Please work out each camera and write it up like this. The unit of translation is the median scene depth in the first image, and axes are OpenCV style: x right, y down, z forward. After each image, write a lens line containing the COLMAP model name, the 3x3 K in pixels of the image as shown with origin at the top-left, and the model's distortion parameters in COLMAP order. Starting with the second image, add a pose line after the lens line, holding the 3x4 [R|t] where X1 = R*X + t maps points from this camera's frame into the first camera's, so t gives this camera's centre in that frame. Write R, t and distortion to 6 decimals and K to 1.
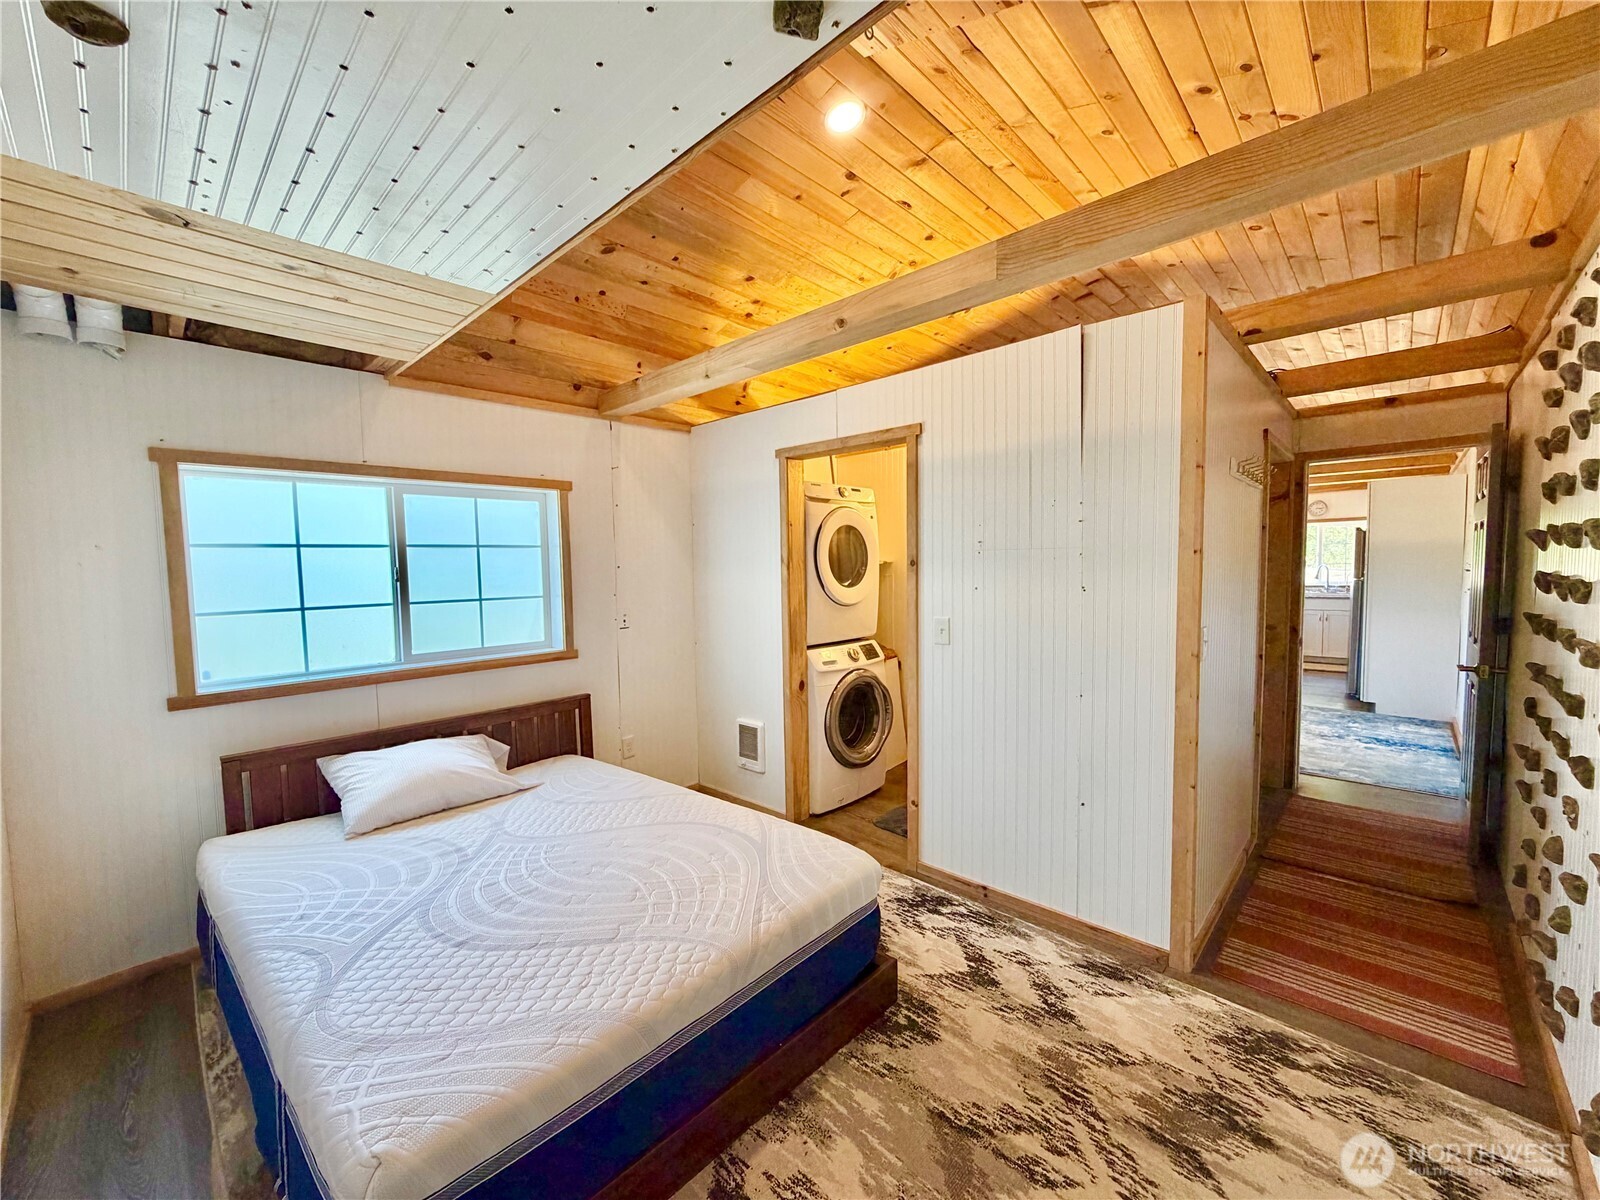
lens RADIAL K [[639.1, 0, 808.4], [0, 639.1, 597.1], [0, 0, 1]] dist [-0.000327, 0.000658]
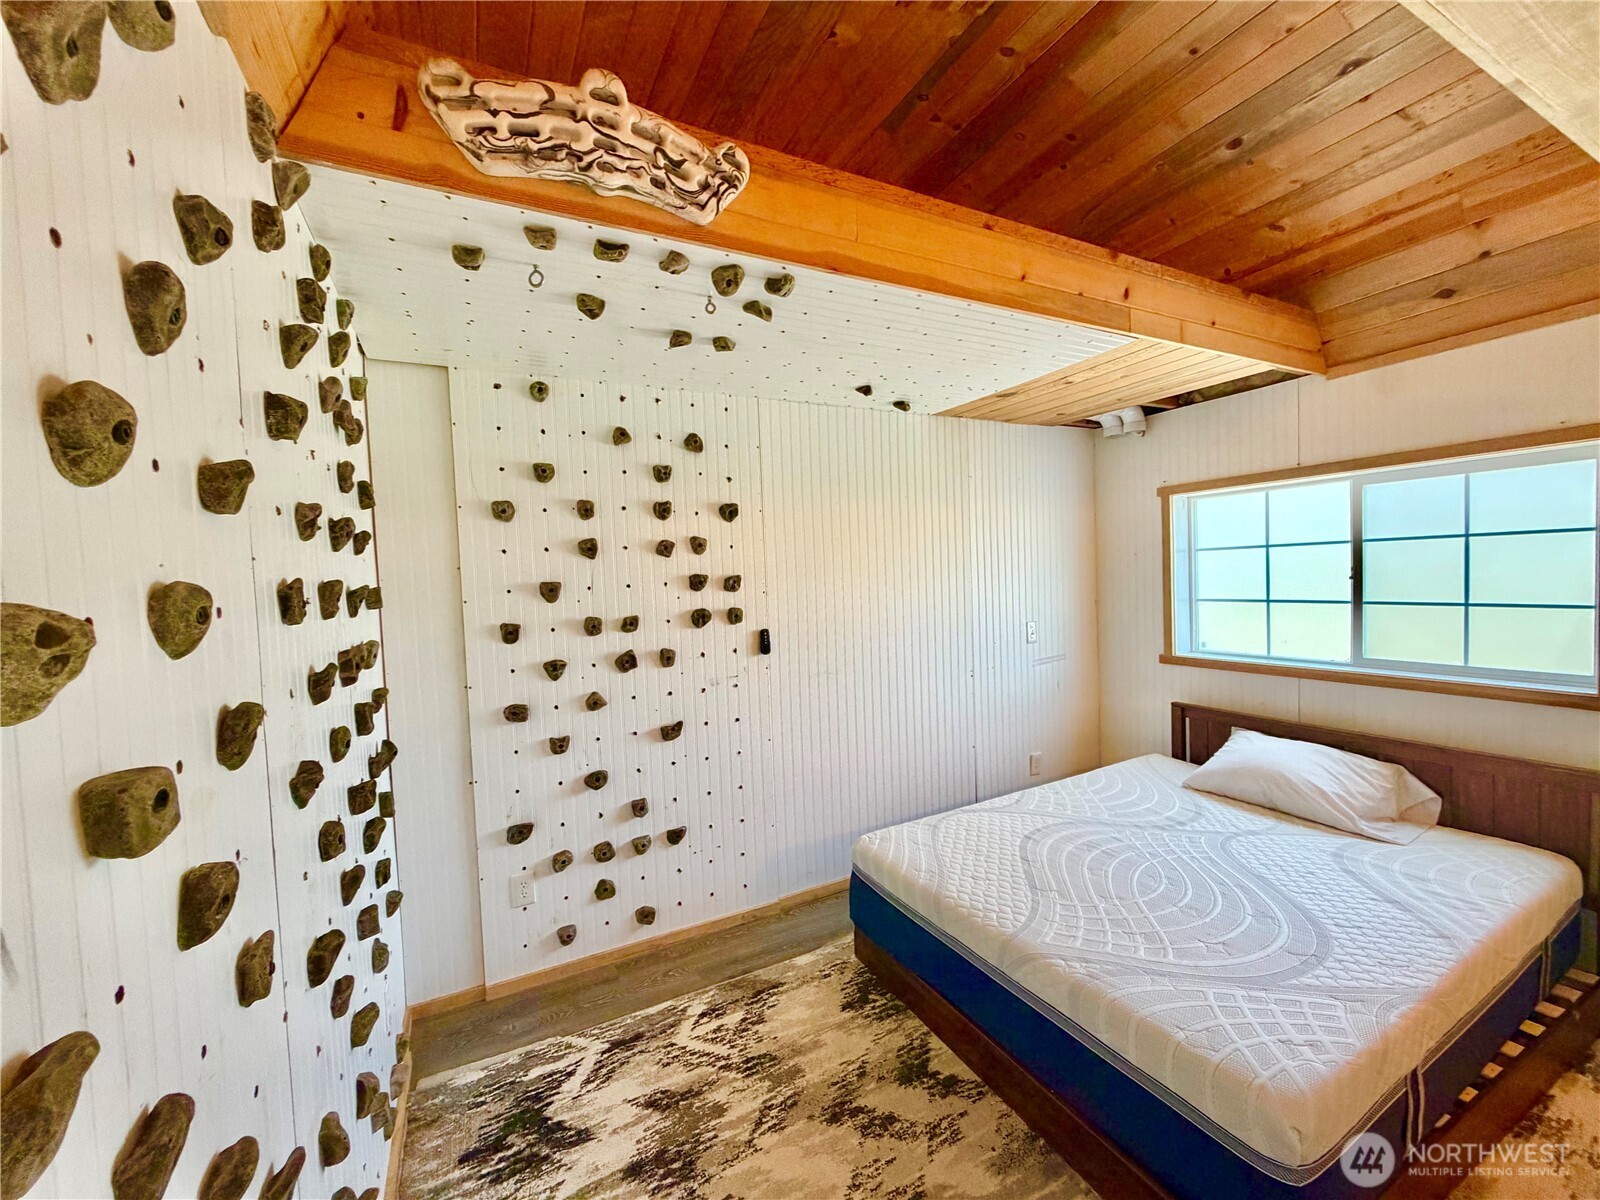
lens RADIAL K [[639.1, 0, 793.2], [0, 639.1, 591.7], [0, 0, 1]] dist [-0.000327, 0.000658]
pose [[-0.344071, 0.049327, -0.937647, 0.794454], [-0.013652, 0.998251, 0.057525, -0.072053], [0.938844, 0.032593, -0.342796, 0.806599]]
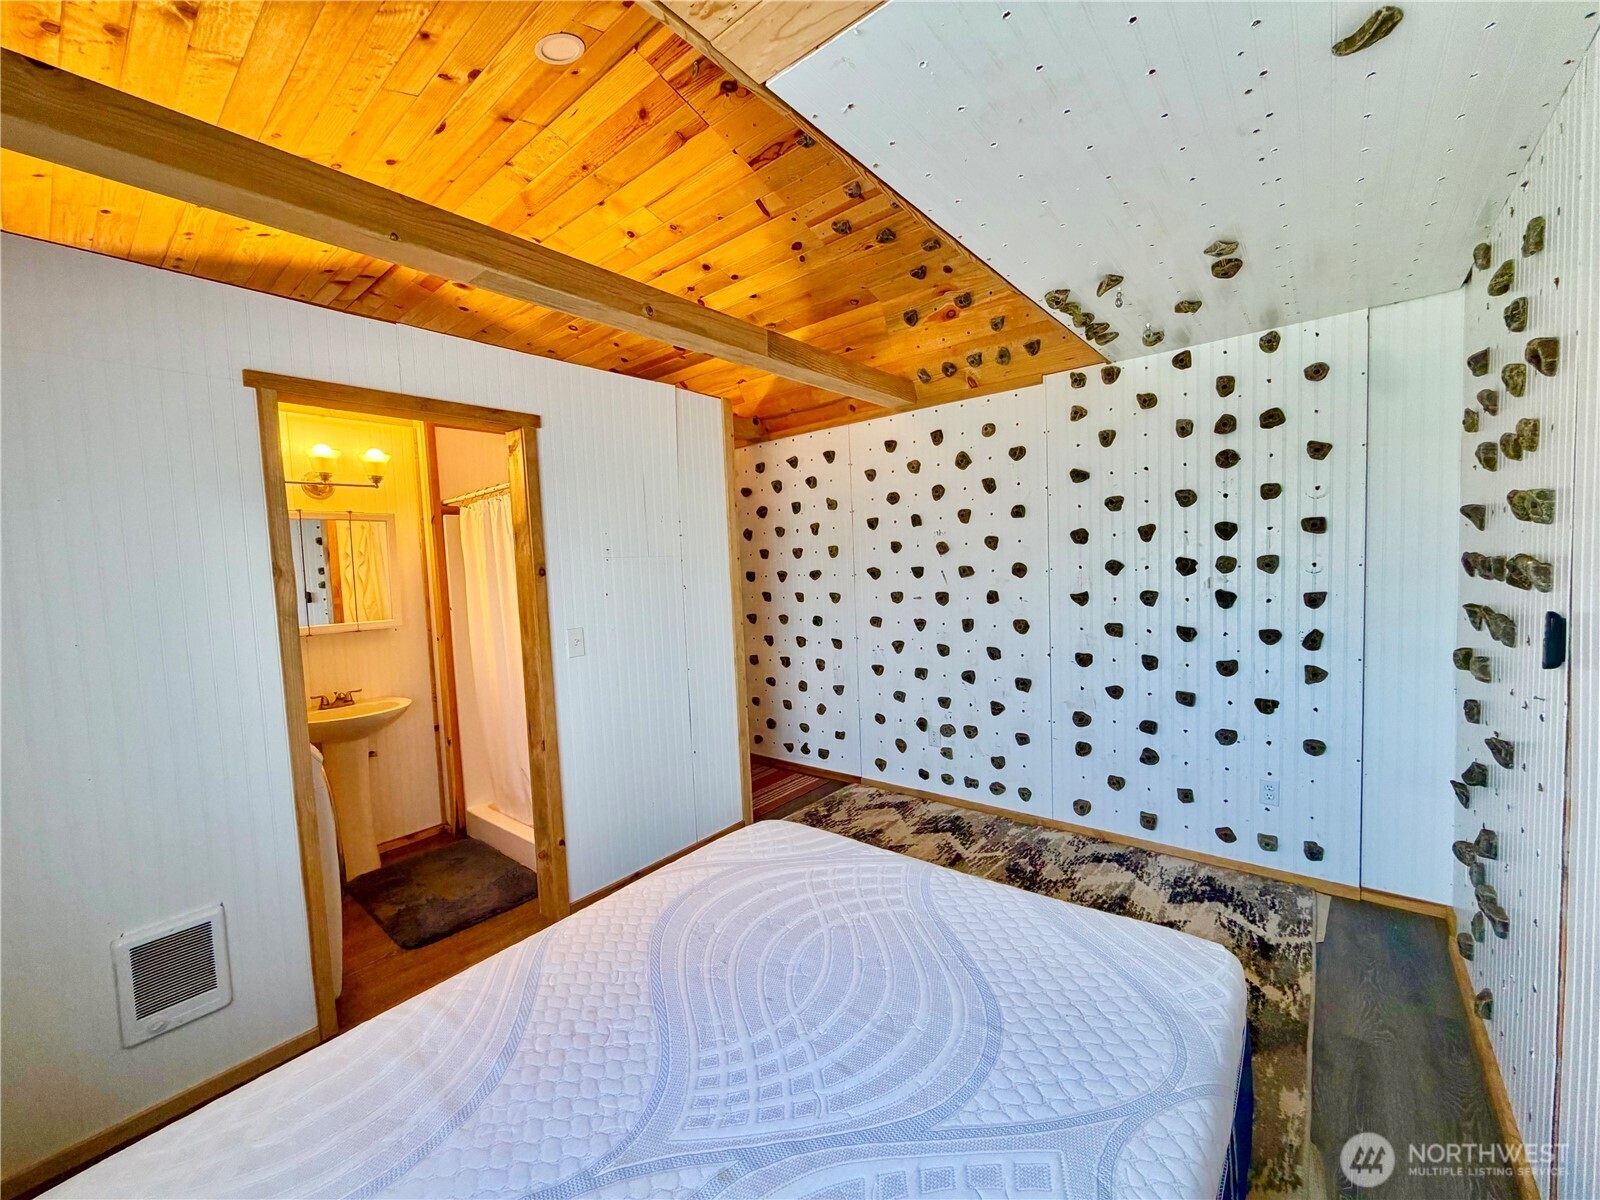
lens RADIAL K [[639.1, 0, 790.1], [0, 639.1, 607.9], [0, 0, 1]] dist [-0.000327, 0.000658]
pose [[-0.031971, -0.055643, 0.997939, -1.054873], [0.110177, 0.992168, 0.058851, -0.026125], [-0.993398, 0.111832, -0.025590, 0.996086]]
